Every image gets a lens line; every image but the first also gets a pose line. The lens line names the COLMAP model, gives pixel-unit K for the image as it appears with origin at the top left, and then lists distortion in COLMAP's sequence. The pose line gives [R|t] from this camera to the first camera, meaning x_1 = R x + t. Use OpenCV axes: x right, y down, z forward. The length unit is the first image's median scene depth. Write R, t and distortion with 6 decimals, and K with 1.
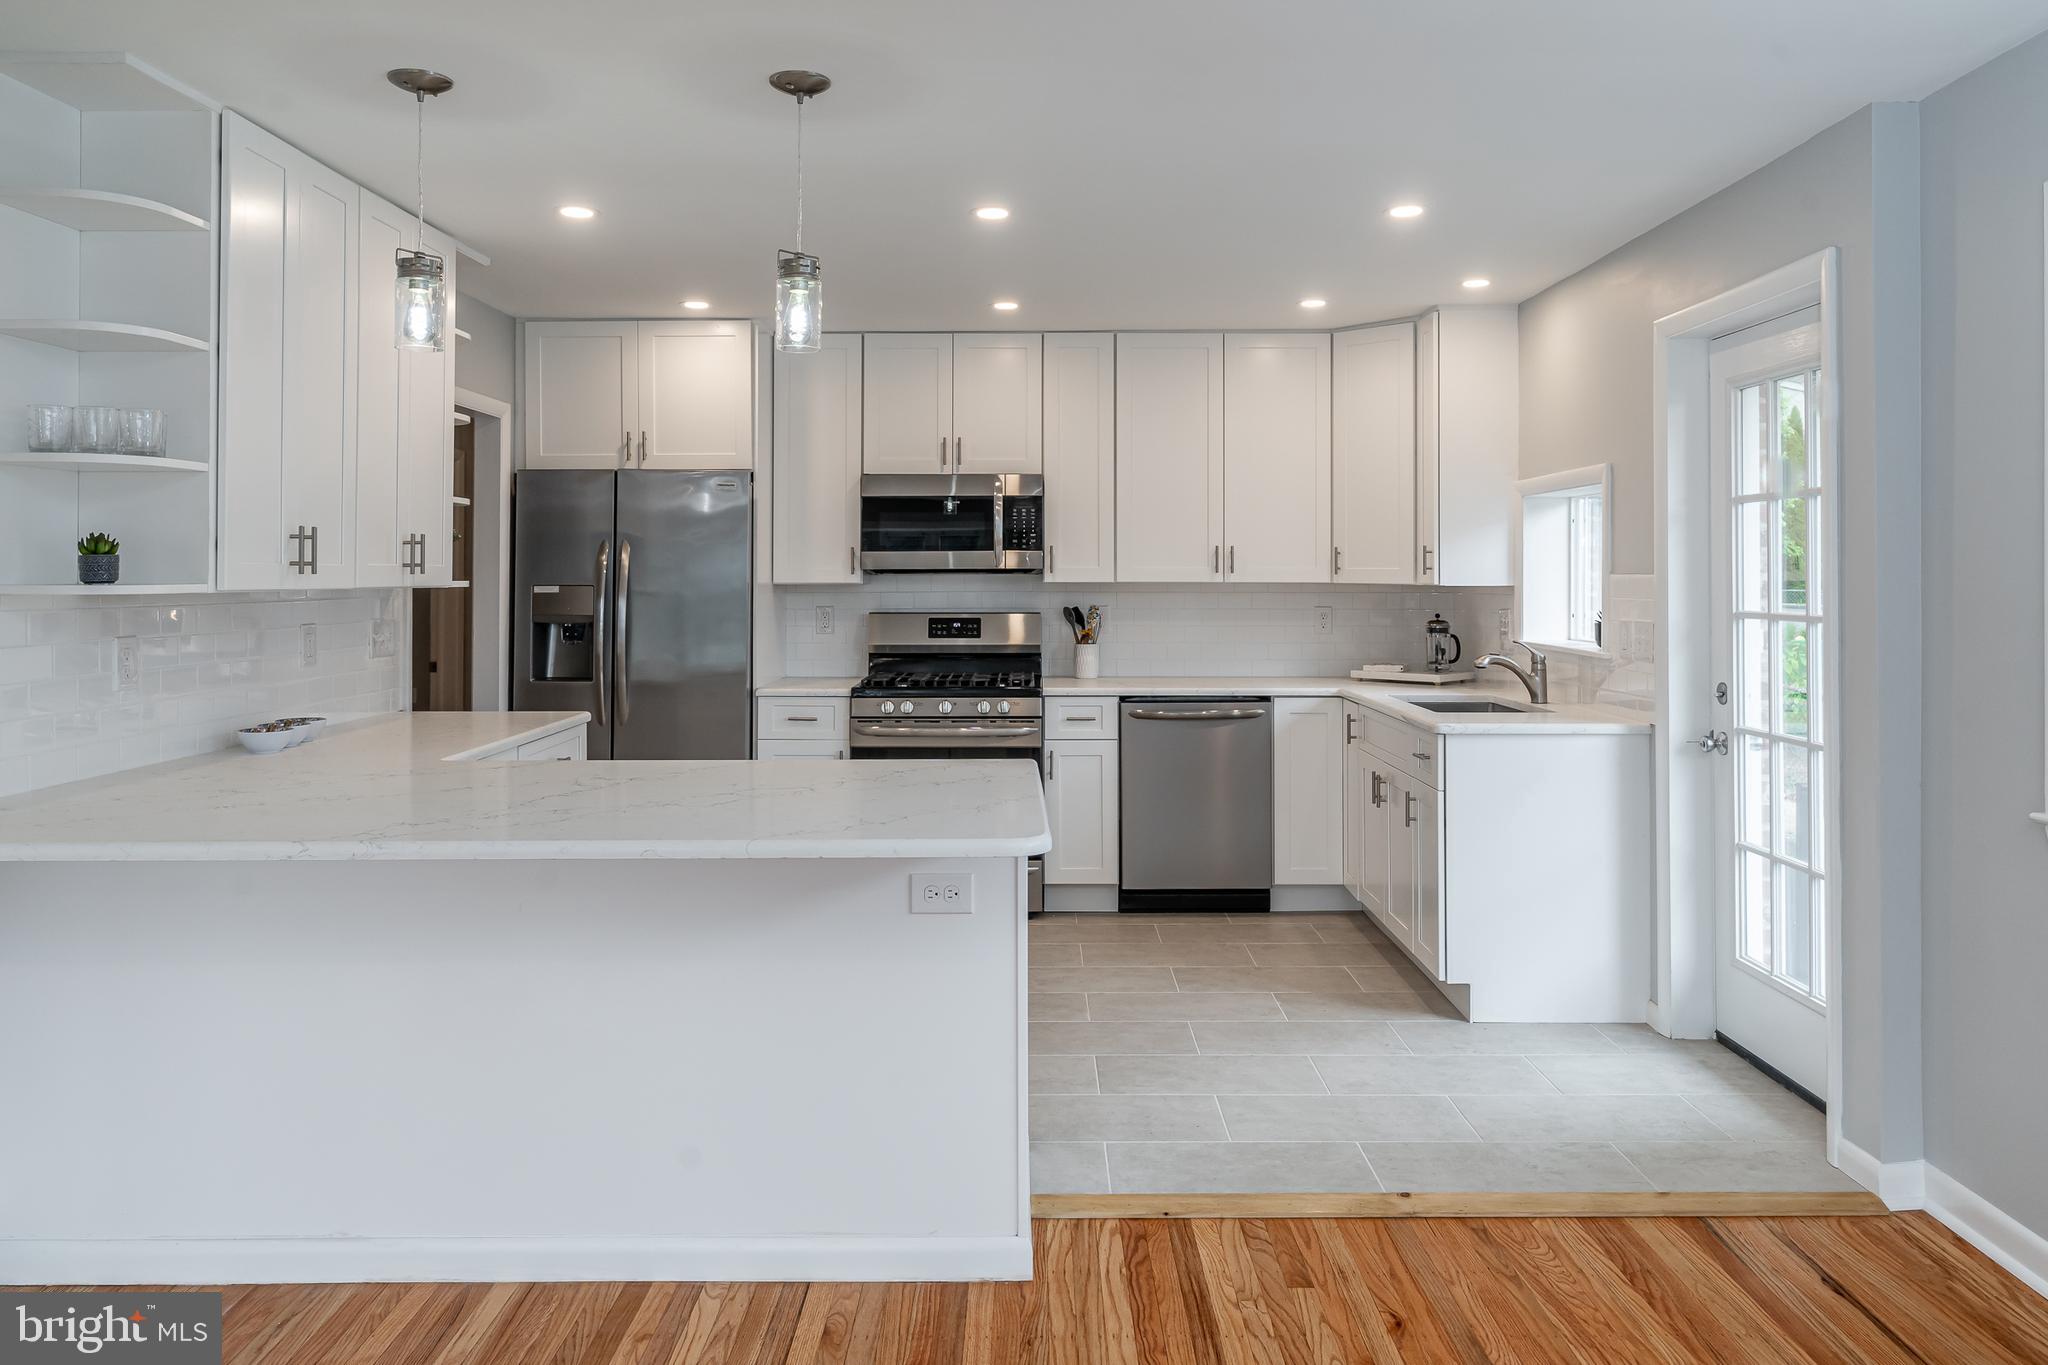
lens RADIAL K [[1363.1, 0, 1044.2], [0, 1363.1, 546.3], [0, 0, 1]] dist [0.003586, -0.000101]
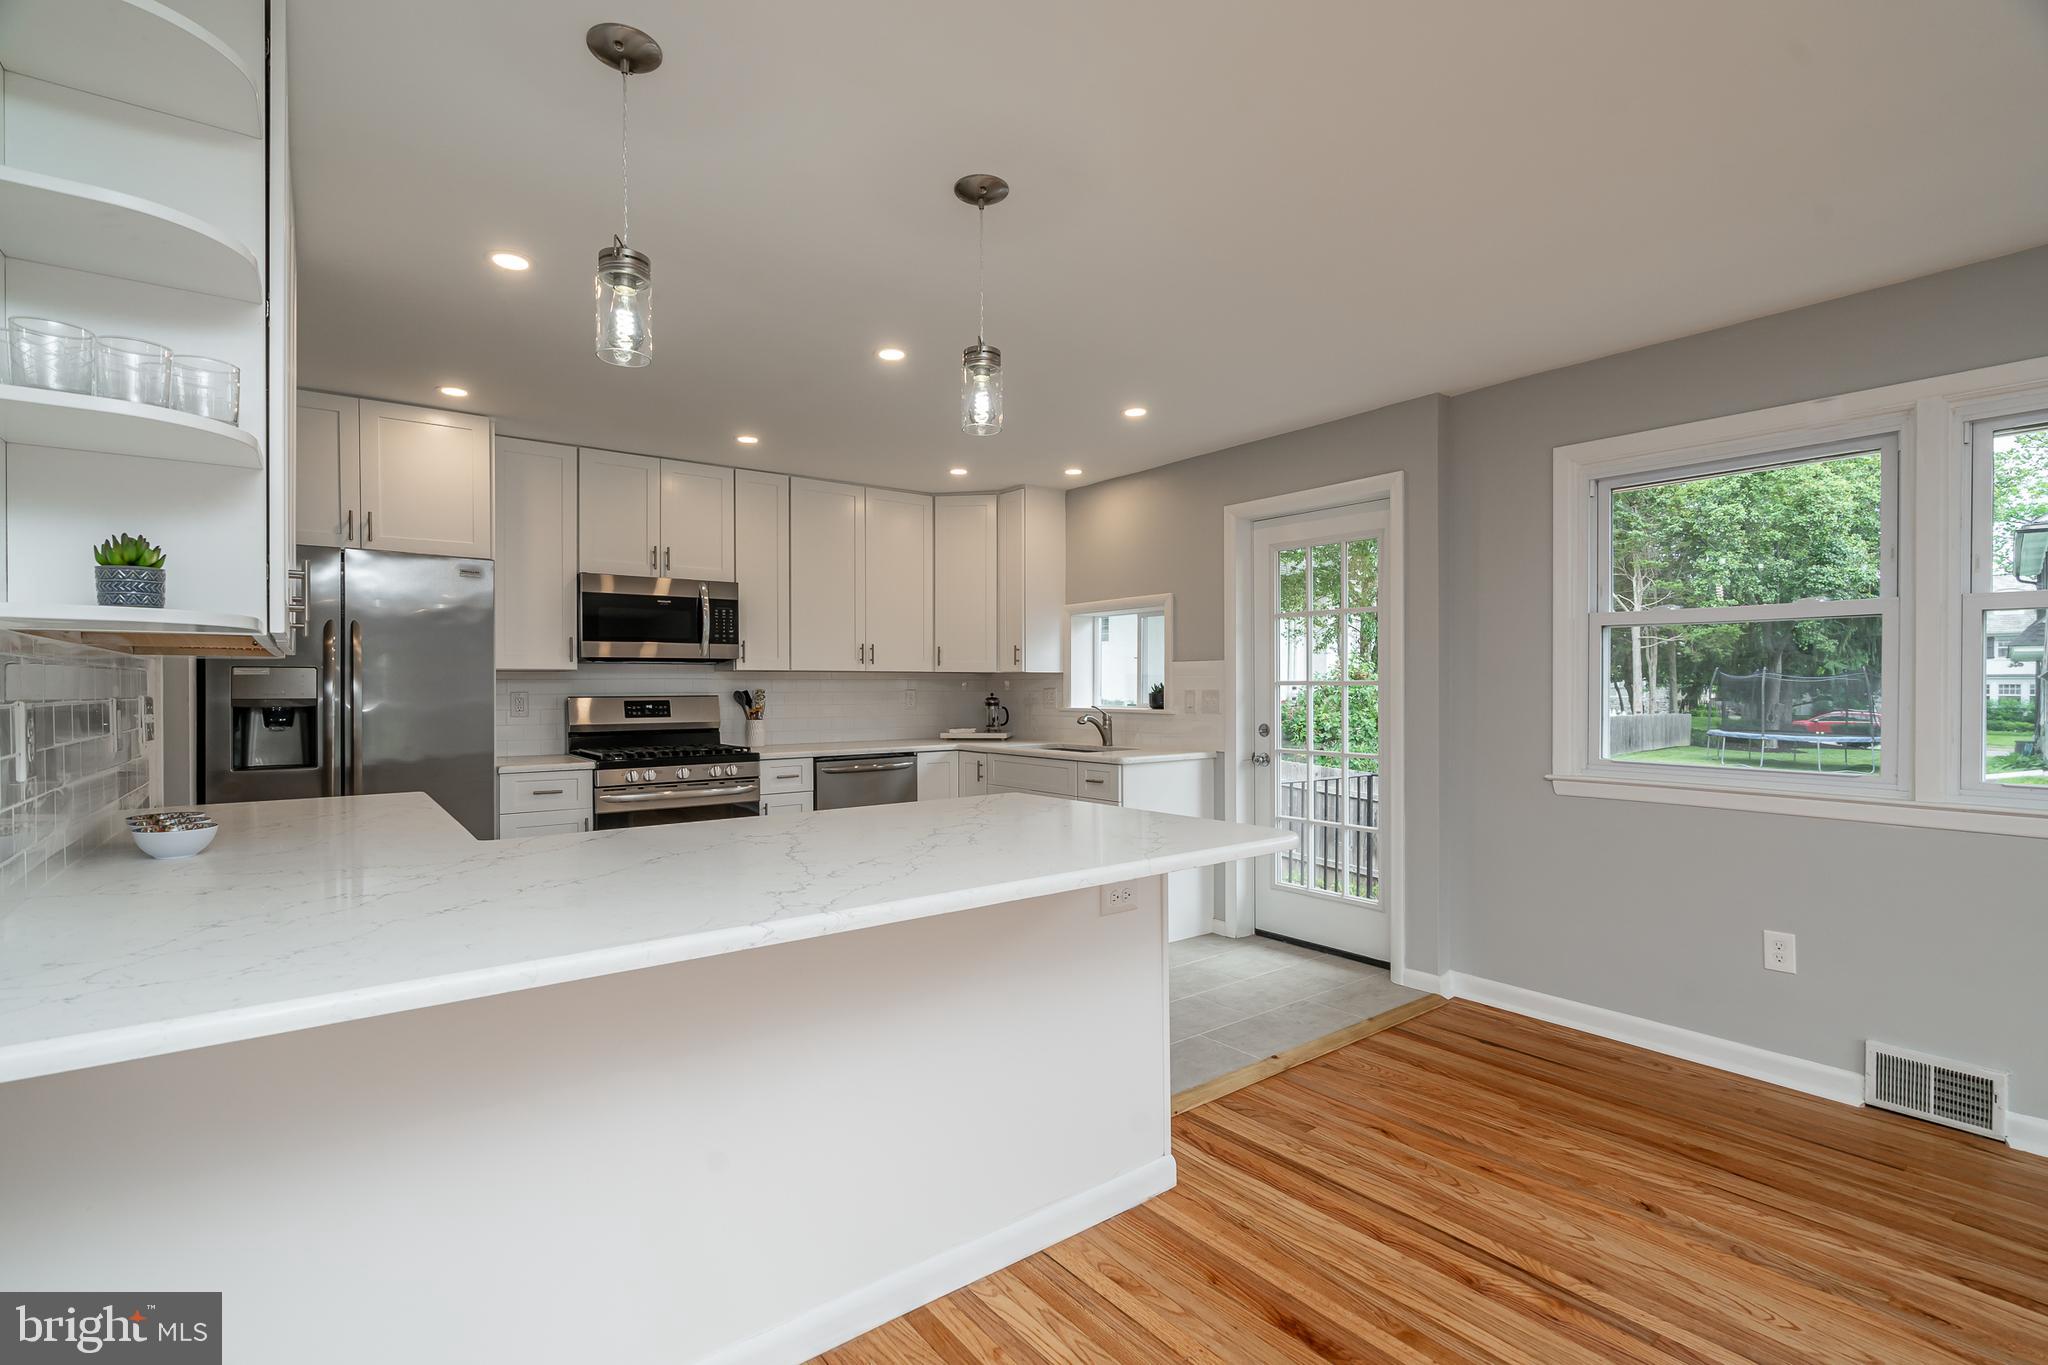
lens RADIAL K [[921.0, 0, 929.7], [0, 921.0, 682.1], [0, 0, 1]] dist [-0.004415, 0.001706]
pose [[0.807464, 0.002996, 0.589909, -0.457704], [-0.008377, 0.999945, 0.006389, 0.039894], [-0.589858, -0.010100, 0.807444, 0.287837]]
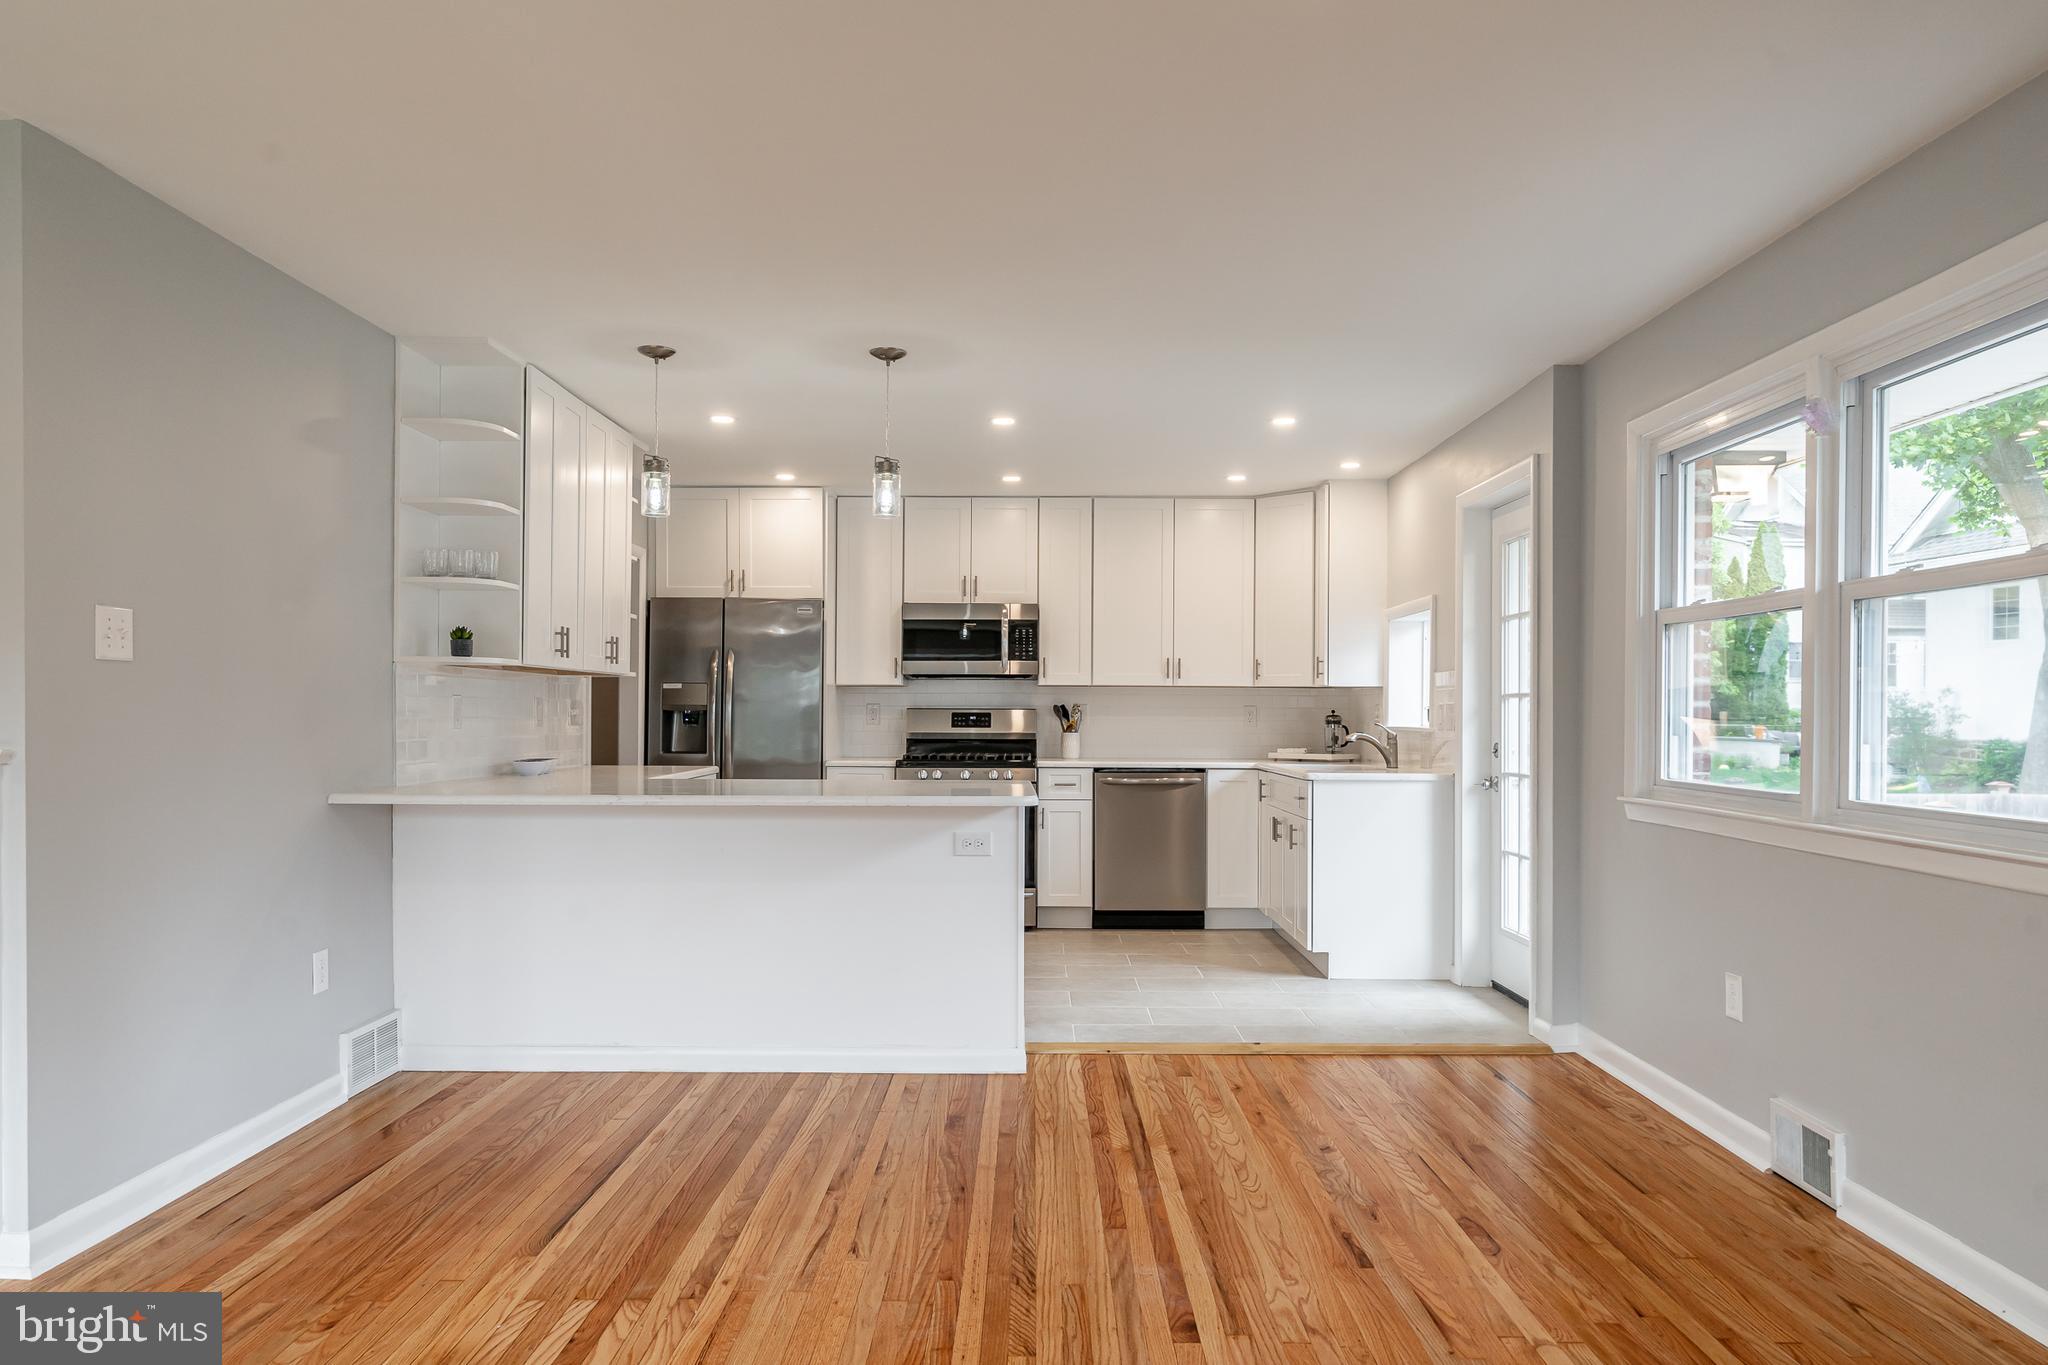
lens RADIAL K [[1363.1, 0, 994.4], [0, 1363.1, 710.6], [0, 0, 1]] dist [0.003586, -0.000101]
pose [[0.999332, 0.009080, -0.035411, 0.005364], [-0.008620, 0.999877, 0.013112, 0.044894], [0.035526, -0.012798, 0.999287, -0.437942]]
